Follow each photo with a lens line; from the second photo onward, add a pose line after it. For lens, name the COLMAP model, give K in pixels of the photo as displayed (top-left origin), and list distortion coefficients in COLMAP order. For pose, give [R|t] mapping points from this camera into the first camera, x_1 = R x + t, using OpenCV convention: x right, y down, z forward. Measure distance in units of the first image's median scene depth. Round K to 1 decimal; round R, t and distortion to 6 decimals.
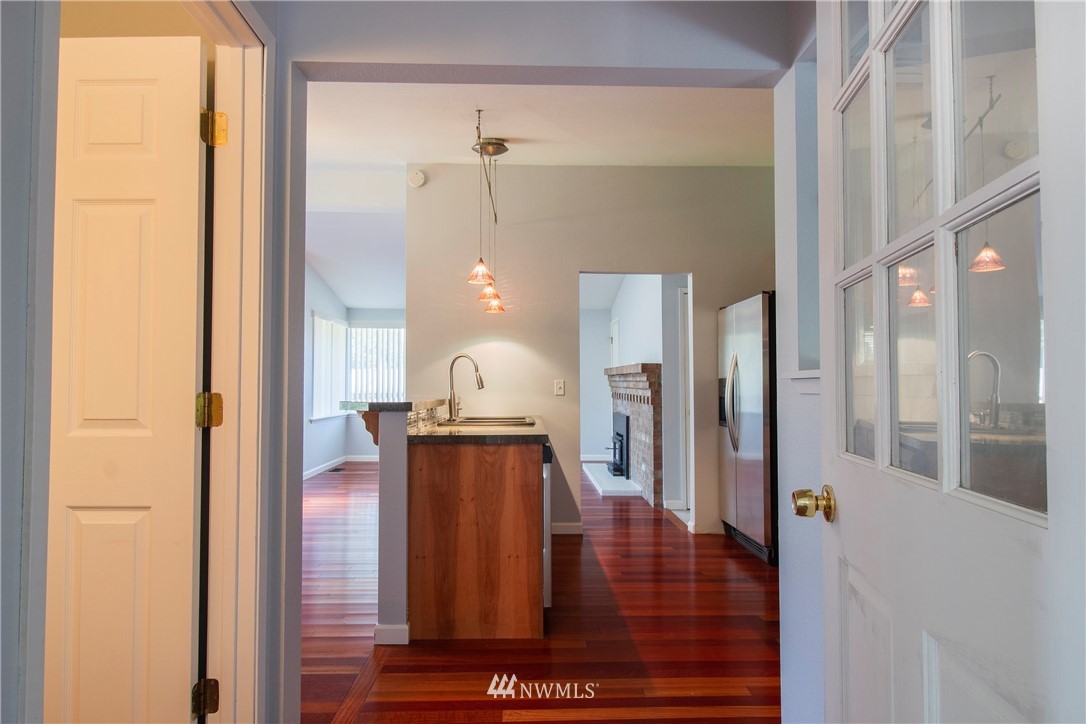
lens RADIAL K [[643.7, 0, 544.6], [0, 643.7, 365.4], [0, 0, 1]] dist [0.002890, 0.000085]
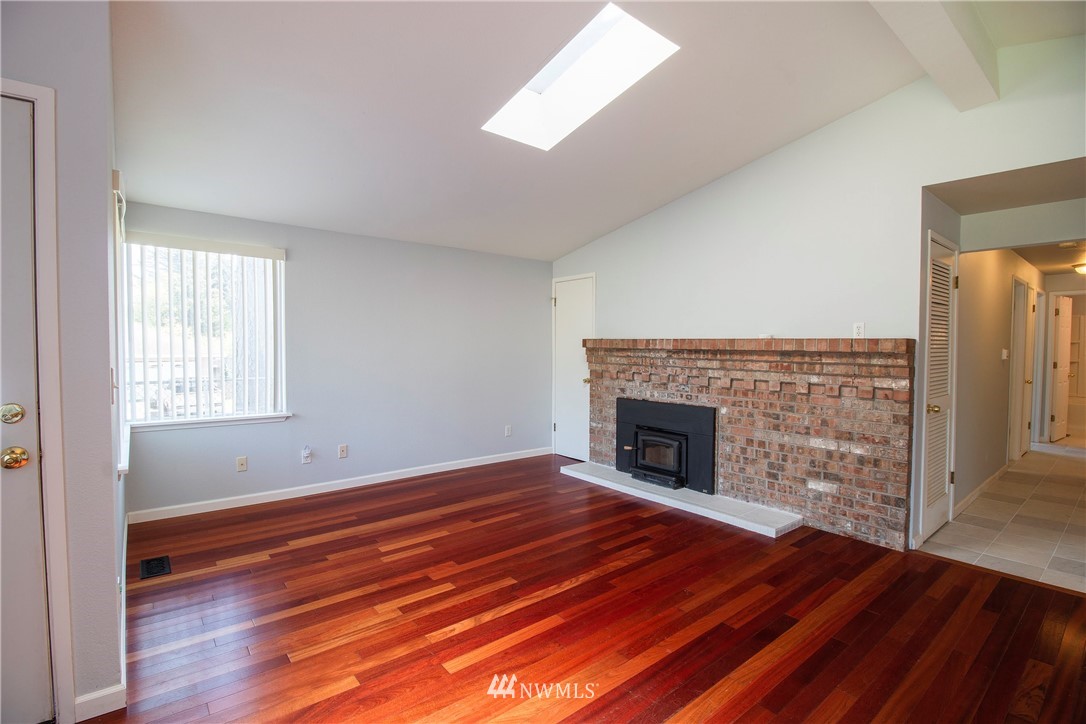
lens RADIAL K [[503.9, 0, 546.0], [0, 503.9, 365.5], [0, 0, 1]] dist [0.003429, -0.010691]
pose [[0.791227, -0.019008, 0.611227, -0.488459], [-0.023570, 0.997826, 0.061542, 0.000472], [-0.611068, -0.063100, 0.789059, 0.895190]]
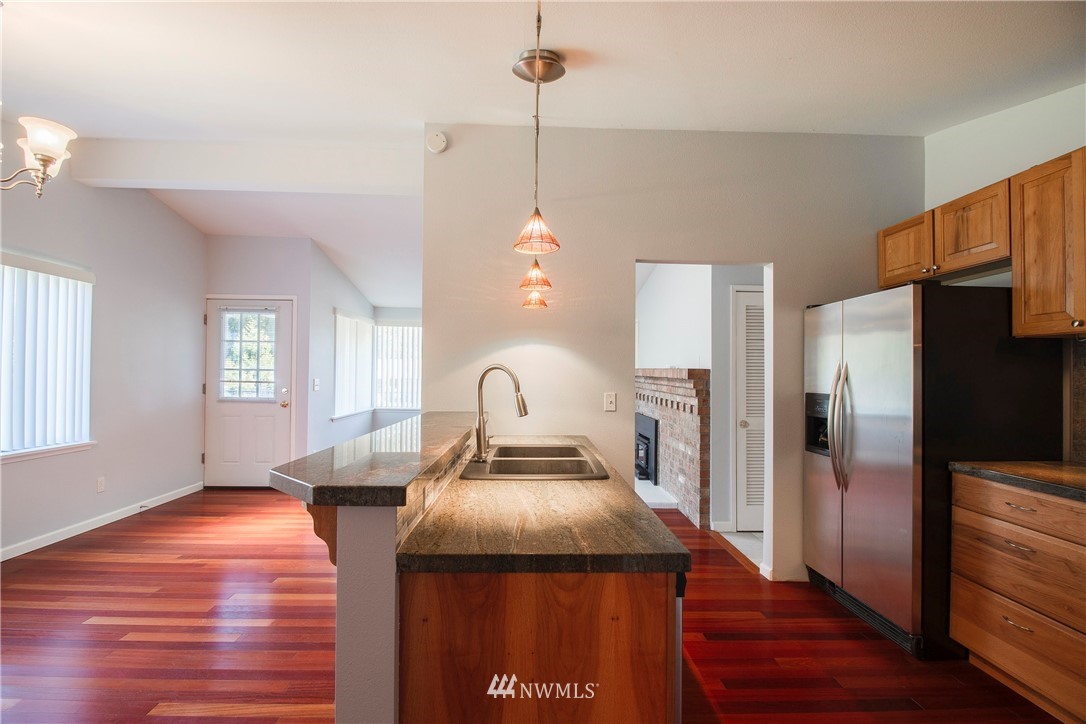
lens RADIAL K [[503.9, 0, 546.0], [0, 503.9, 365.5], [0, 0, 1]] dist [0.003429, -0.010691]
pose [[0.999939, 0.010476, 0.003559, -0.054627], [-0.010535, 0.999801, 0.016945, -0.019373], [-0.003381, -0.016981, 0.999850, 0.325922]]
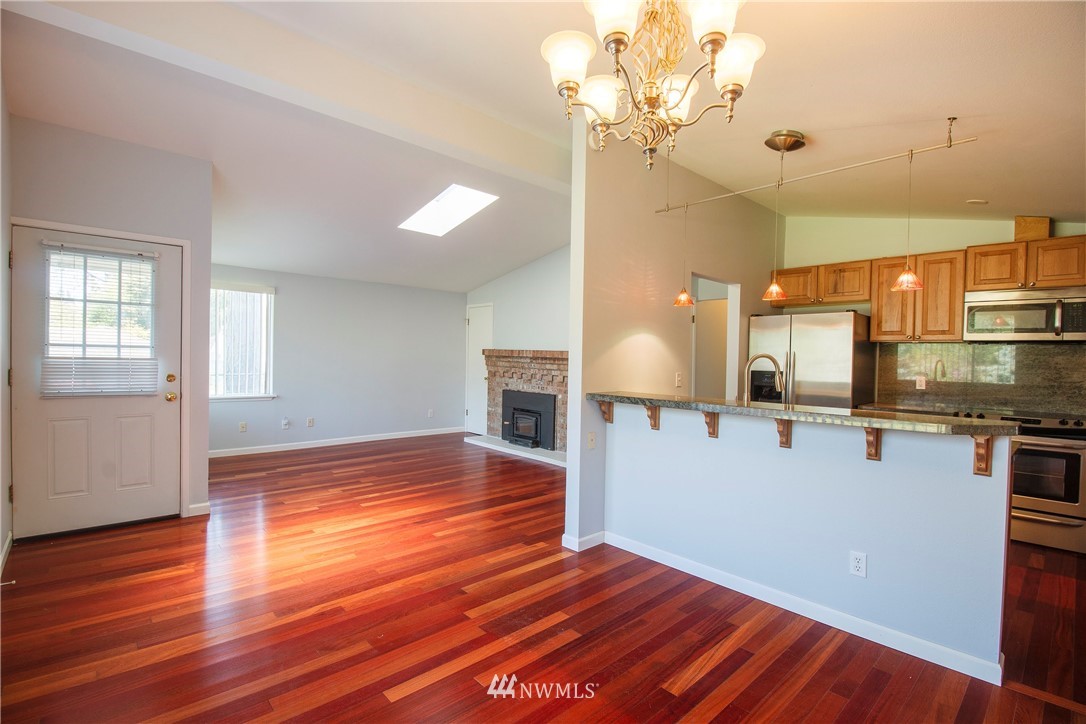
lens RADIAL K [[499.2, 0, 543.3], [0, 499.2, 366.1], [0, 0, 1]] dist [-0.002079, -0.000678]
pose [[0.753483, 0.001416, 0.657466, -0.617261], [-0.041119, 0.998141, 0.044975, -0.014201], [-0.656180, -0.060923, 0.752141, 0.476221]]
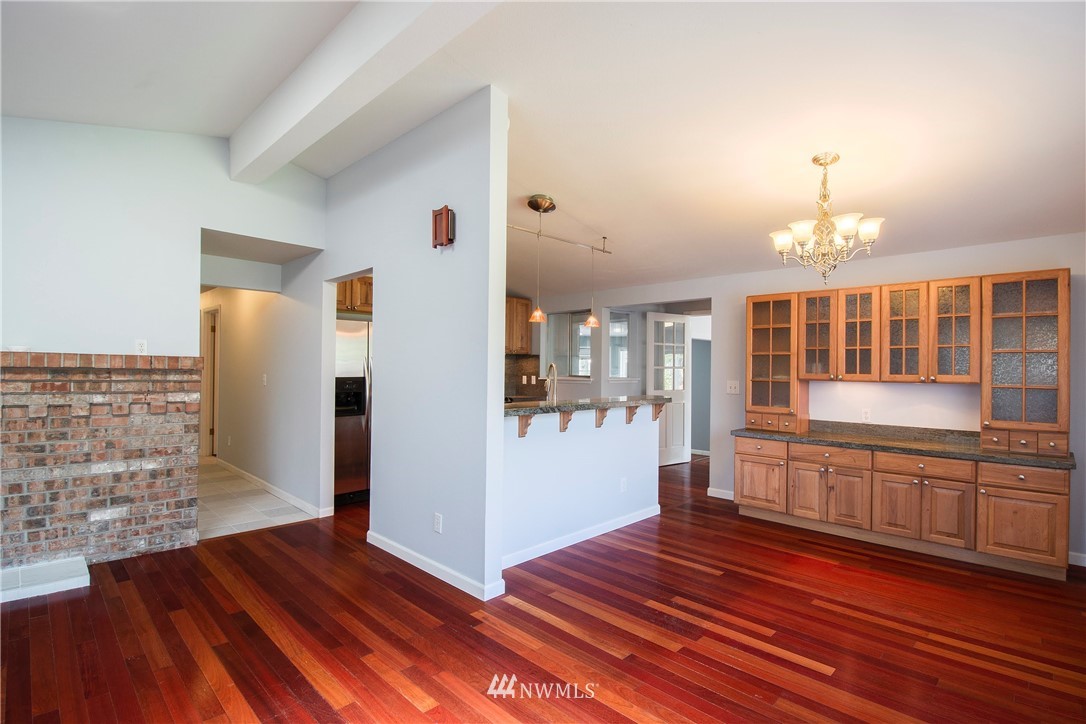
lens RADIAL K [[503.9, 0, 546.0], [0, 503.9, 365.5], [0, 0, 1]] dist [0.003429, -0.010691]
pose [[-0.686454, -0.003782, 0.727163, -0.604781], [-0.035563, 0.998965, -0.028376, 0.008999], [-0.726303, -0.045339, -0.685878, 1.218224]]
